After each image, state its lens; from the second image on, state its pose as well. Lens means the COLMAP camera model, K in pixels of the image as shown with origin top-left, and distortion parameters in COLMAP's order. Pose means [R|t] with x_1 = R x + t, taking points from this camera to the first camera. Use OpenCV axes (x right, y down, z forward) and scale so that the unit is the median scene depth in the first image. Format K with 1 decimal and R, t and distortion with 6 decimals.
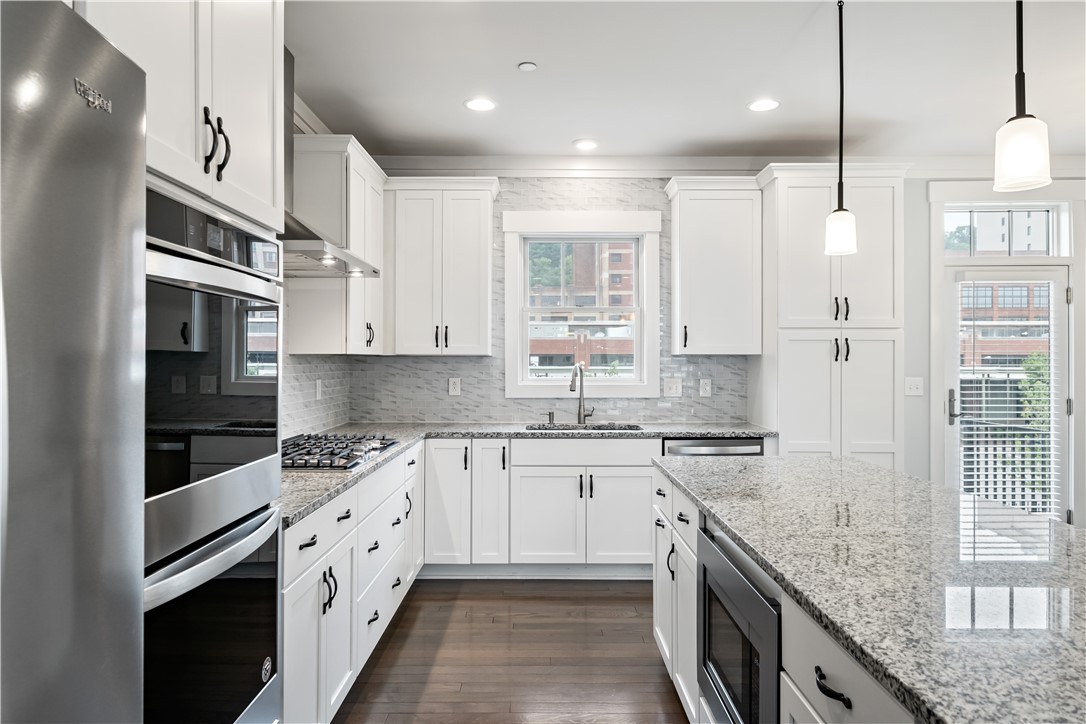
lens RADIAL K [[700.0, 0, 544.1], [0, 700.0, 359.7], [0, 0, 1]] dist [0.001366, 0.001342]
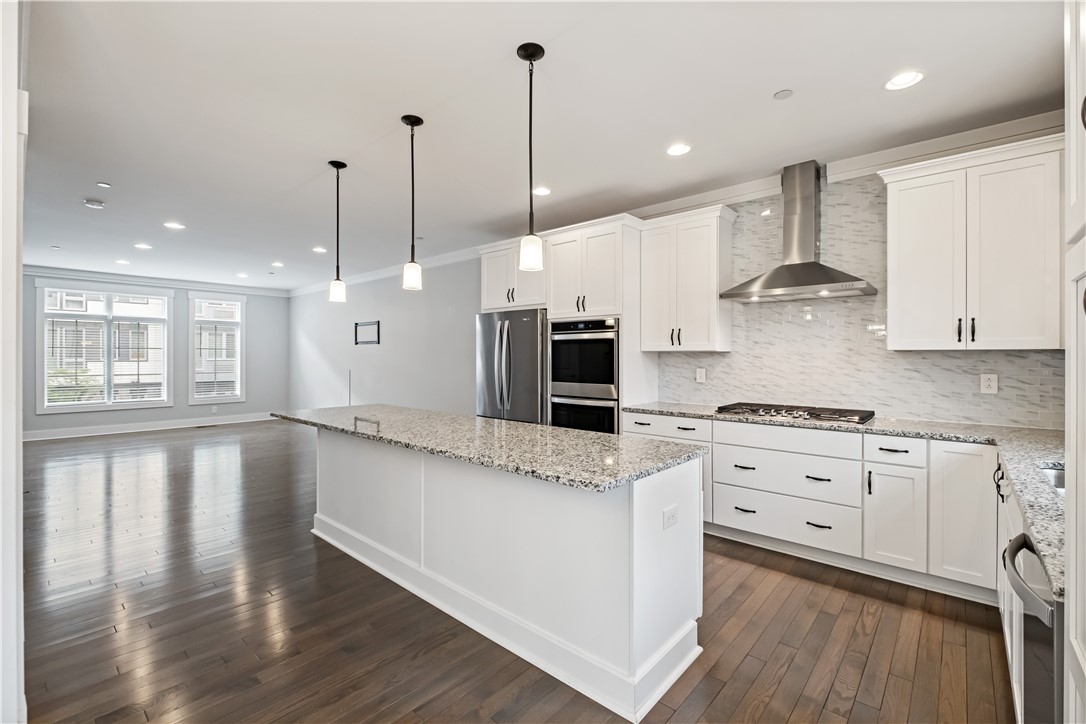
lens RADIAL K [[470.5, 0, 541.2], [0, 470.5, 357.5], [0, 0, 1]] dist [0.001172, -0.005259]
pose [[-0.663023, 0.001031, -0.748598, 0.567632], [-0.000411, 0.999998, 0.001741, 0.002901], [0.748599, 0.001462, -0.663021, 0.859027]]
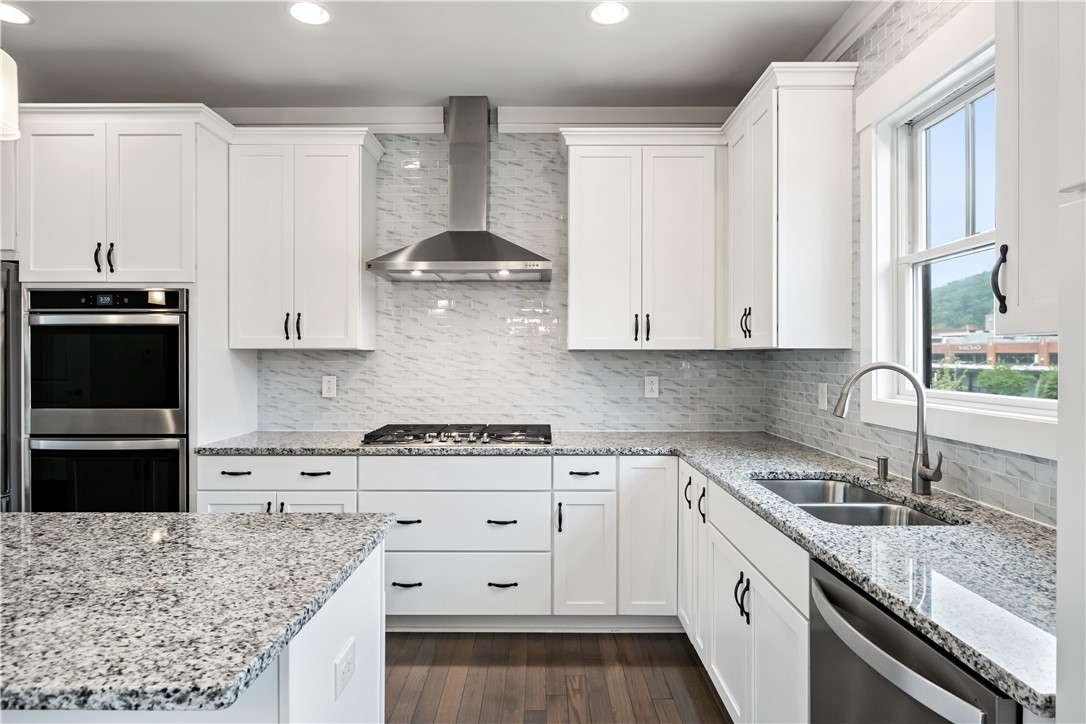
lens RADIAL K [[630.6, 0, 545.6], [0, 630.6, 356.3], [0, 0, 1]] dist [-0.001546, 0.006557]
pose [[-0.000205, -0.001786, -0.999998, 0.478154], [0.000645, 0.999998, -0.001786, 0.002385], [1.000000, -0.000645, -0.000204, 0.762902]]
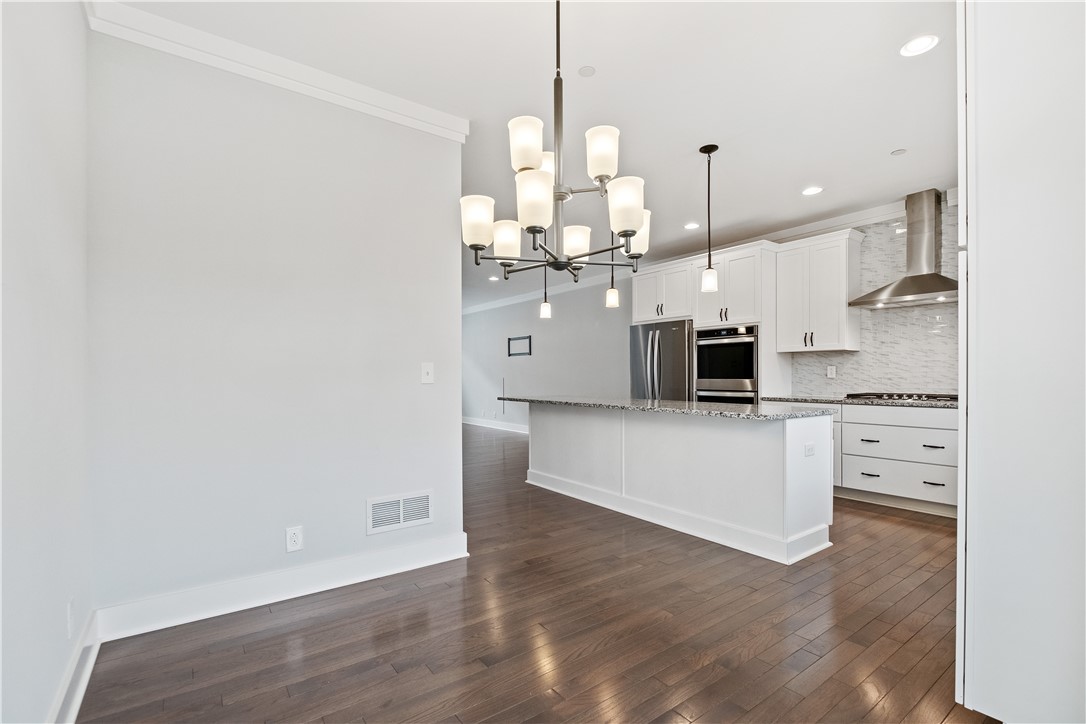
lens RADIAL K [[481.0, 0, 534.6], [0, 481.0, 380.9], [0, 0, 1]] dist [-0.013049, -0.000259]
pose [[-0.813714, 0.012105, -0.581140, 0.862572], [0.005720, 0.999901, 0.012819, 0.040560], [0.581238, 0.007107, -0.813703, 0.980161]]
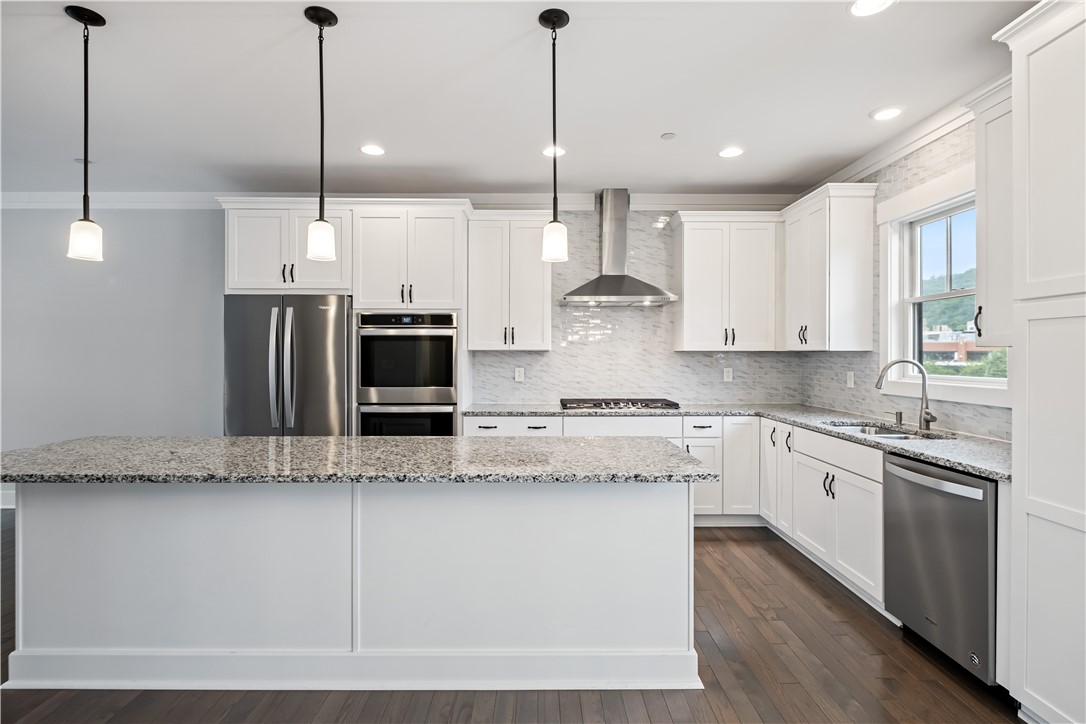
lens RADIAL K [[536.4, 0, 547.9], [0, 536.4, 354.7], [0, 0, 1]] dist [0.014591, -0.001636]
pose [[0.016555, 0.000592, -0.999863, 0.716721], [-0.000130, 1.000000, 0.000590, -0.000044], [0.999863, 0.000121, 0.016555, 0.536169]]
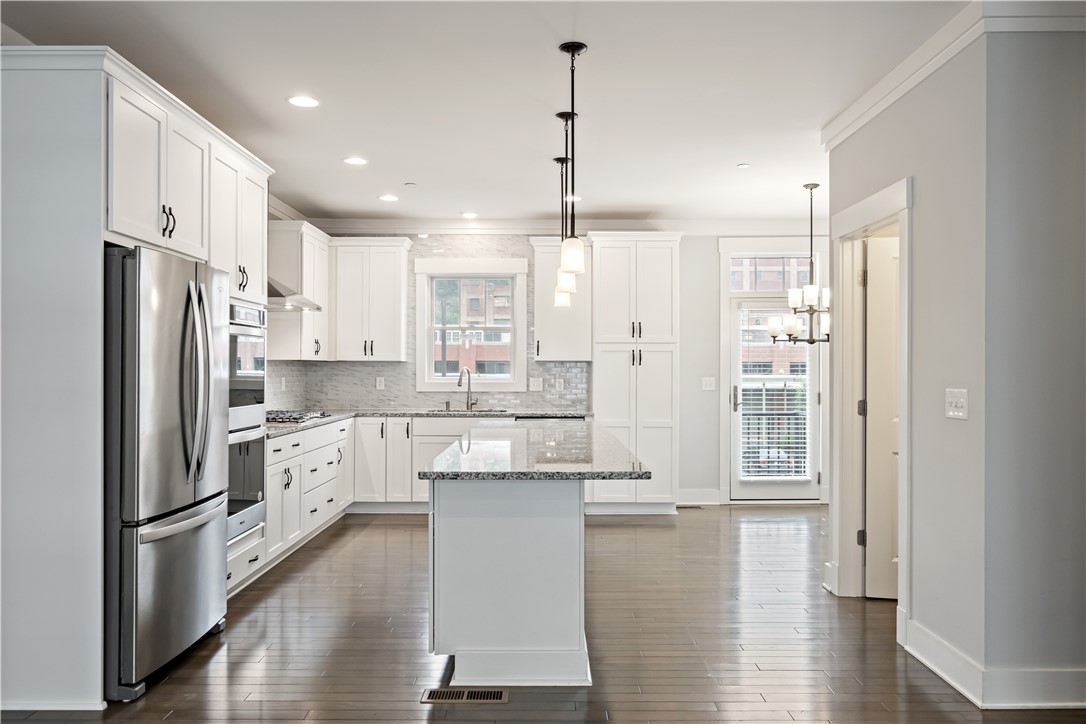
lens RADIAL K [[803.4, 0, 547.1], [0, 803.4, 367.3], [0, 0, 1]] dist [-0.036233, 0.006218]
pose [[0.999989, 0.001797, 0.004343, 0.205428], [-0.001794, 0.999998, -0.000684, 0.007093], [-0.004344, 0.000677, 0.999990, -0.624940]]
